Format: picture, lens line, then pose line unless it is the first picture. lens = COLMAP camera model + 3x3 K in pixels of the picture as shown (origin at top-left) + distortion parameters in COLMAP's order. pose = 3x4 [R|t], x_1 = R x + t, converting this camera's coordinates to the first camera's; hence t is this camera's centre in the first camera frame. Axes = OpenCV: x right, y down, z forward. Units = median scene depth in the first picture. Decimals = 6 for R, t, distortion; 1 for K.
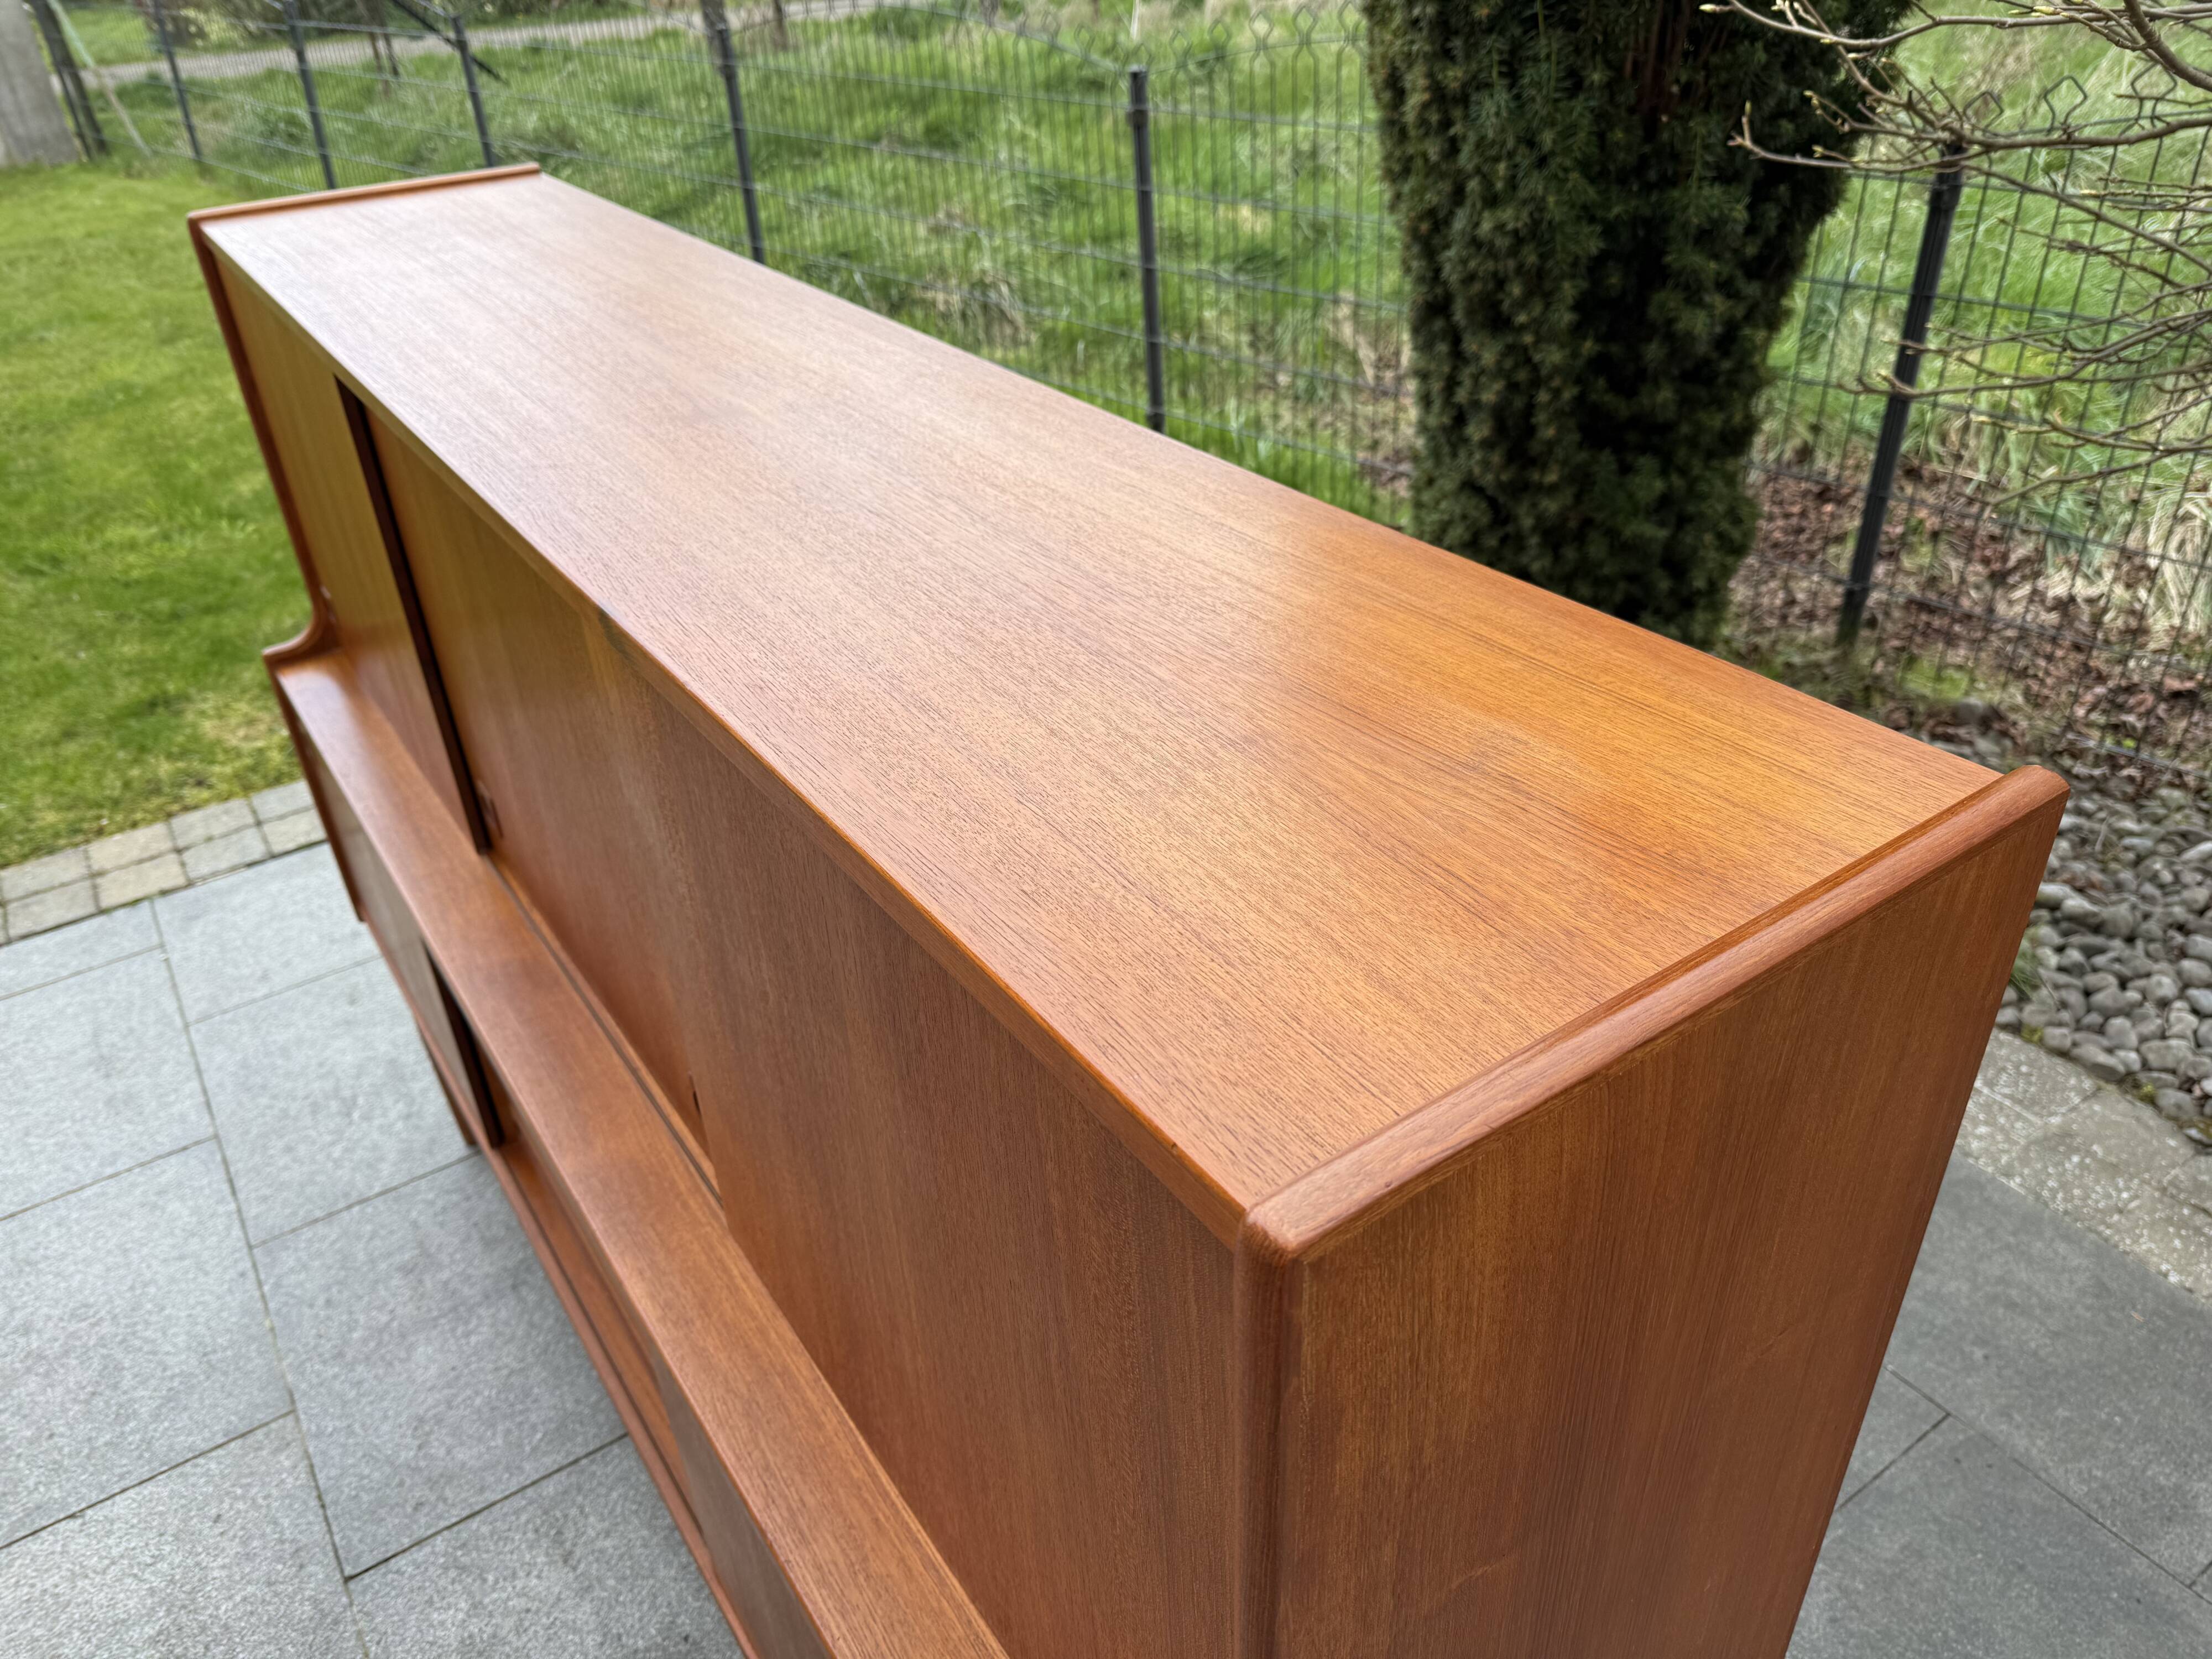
lens RADIAL K [[1579.1, 0, 1115.3], [0, 1579.1, 837.4], [0, 0, 1]] dist [0.013786, -0.024321]
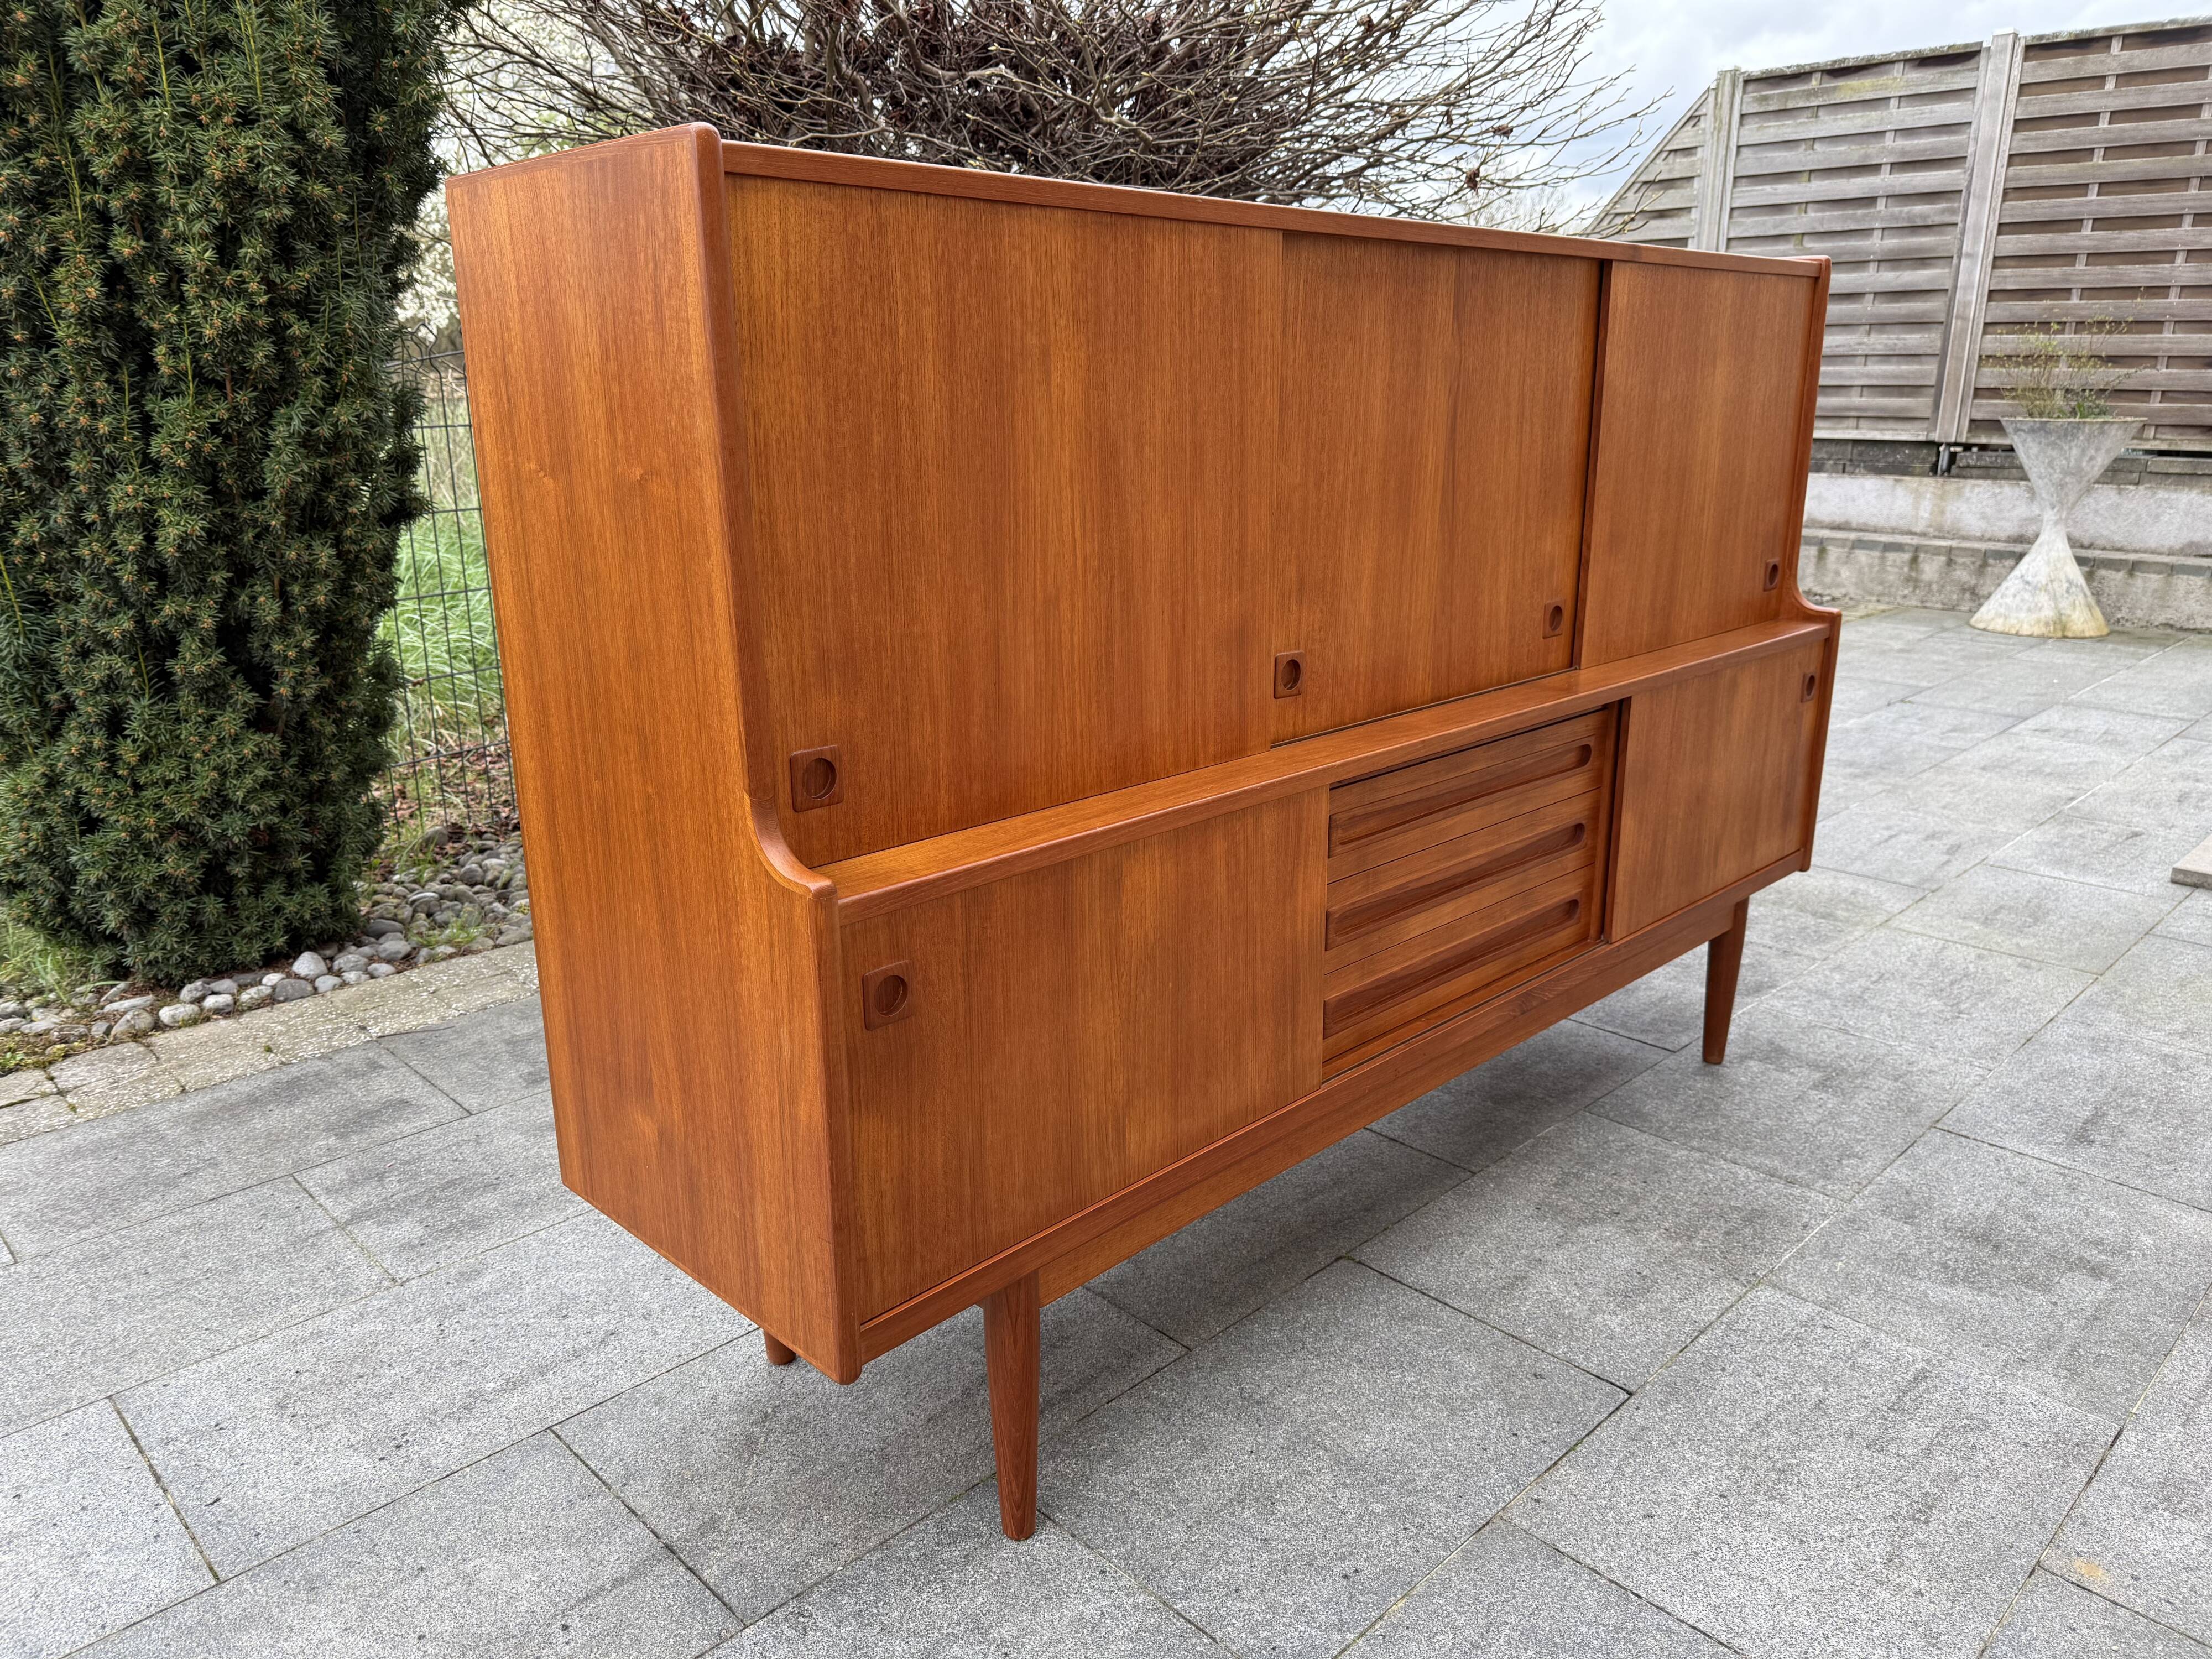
lens RADIAL K [[1572.5, 0, 1100.1], [0, 1572.5, 841.7], [0, 0, 1]] dist [0.017147, -0.025755]
pose [[-0.173525, -0.239858, 0.955174, -1.002307], [0.547335, 0.782817, 0.296010, -0.222934], [-0.818727, 0.574165, -0.004555, 0.829667]]
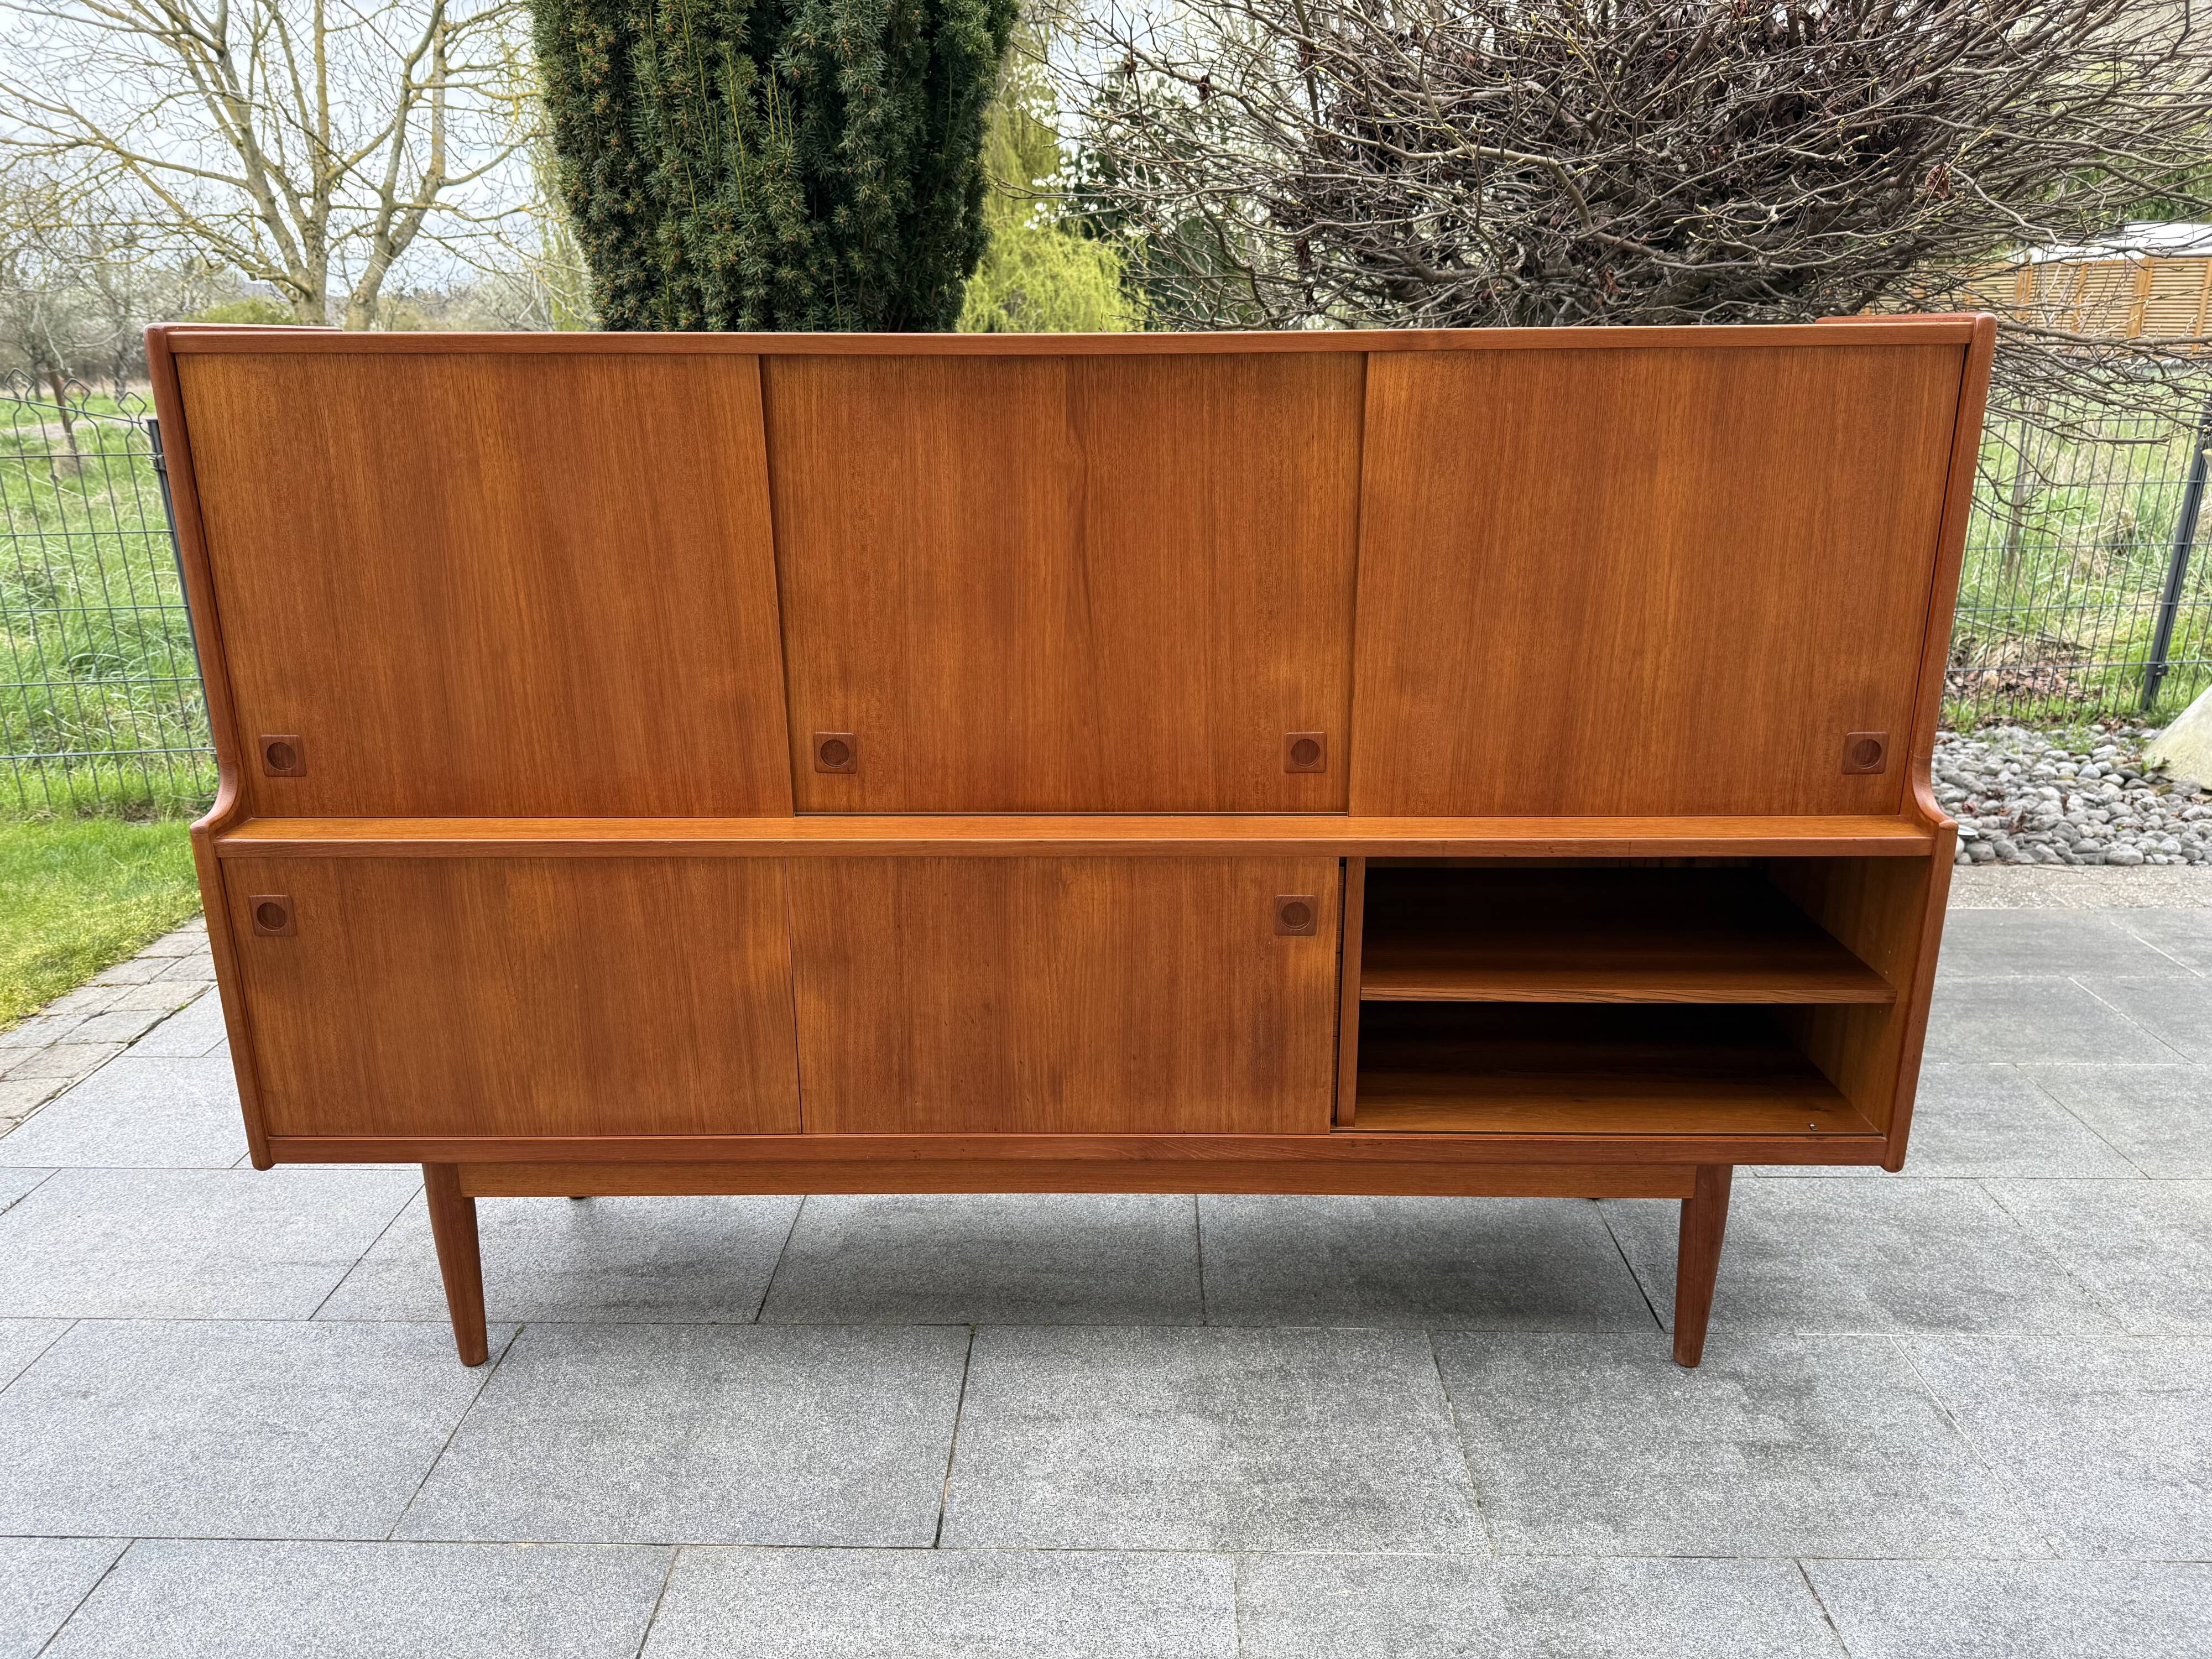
lens RADIAL K [[1572.5, 0, 1100.5], [0, 1572.5, 832.1], [0, 0, 1]] dist [0.017147, -0.025755]
pose [[0.582630, -0.206577, 0.786046, -0.844713], [0.427133, 0.900652, -0.079901, 0.149114], [-0.691448, 0.382299, 0.612983, 0.126759]]
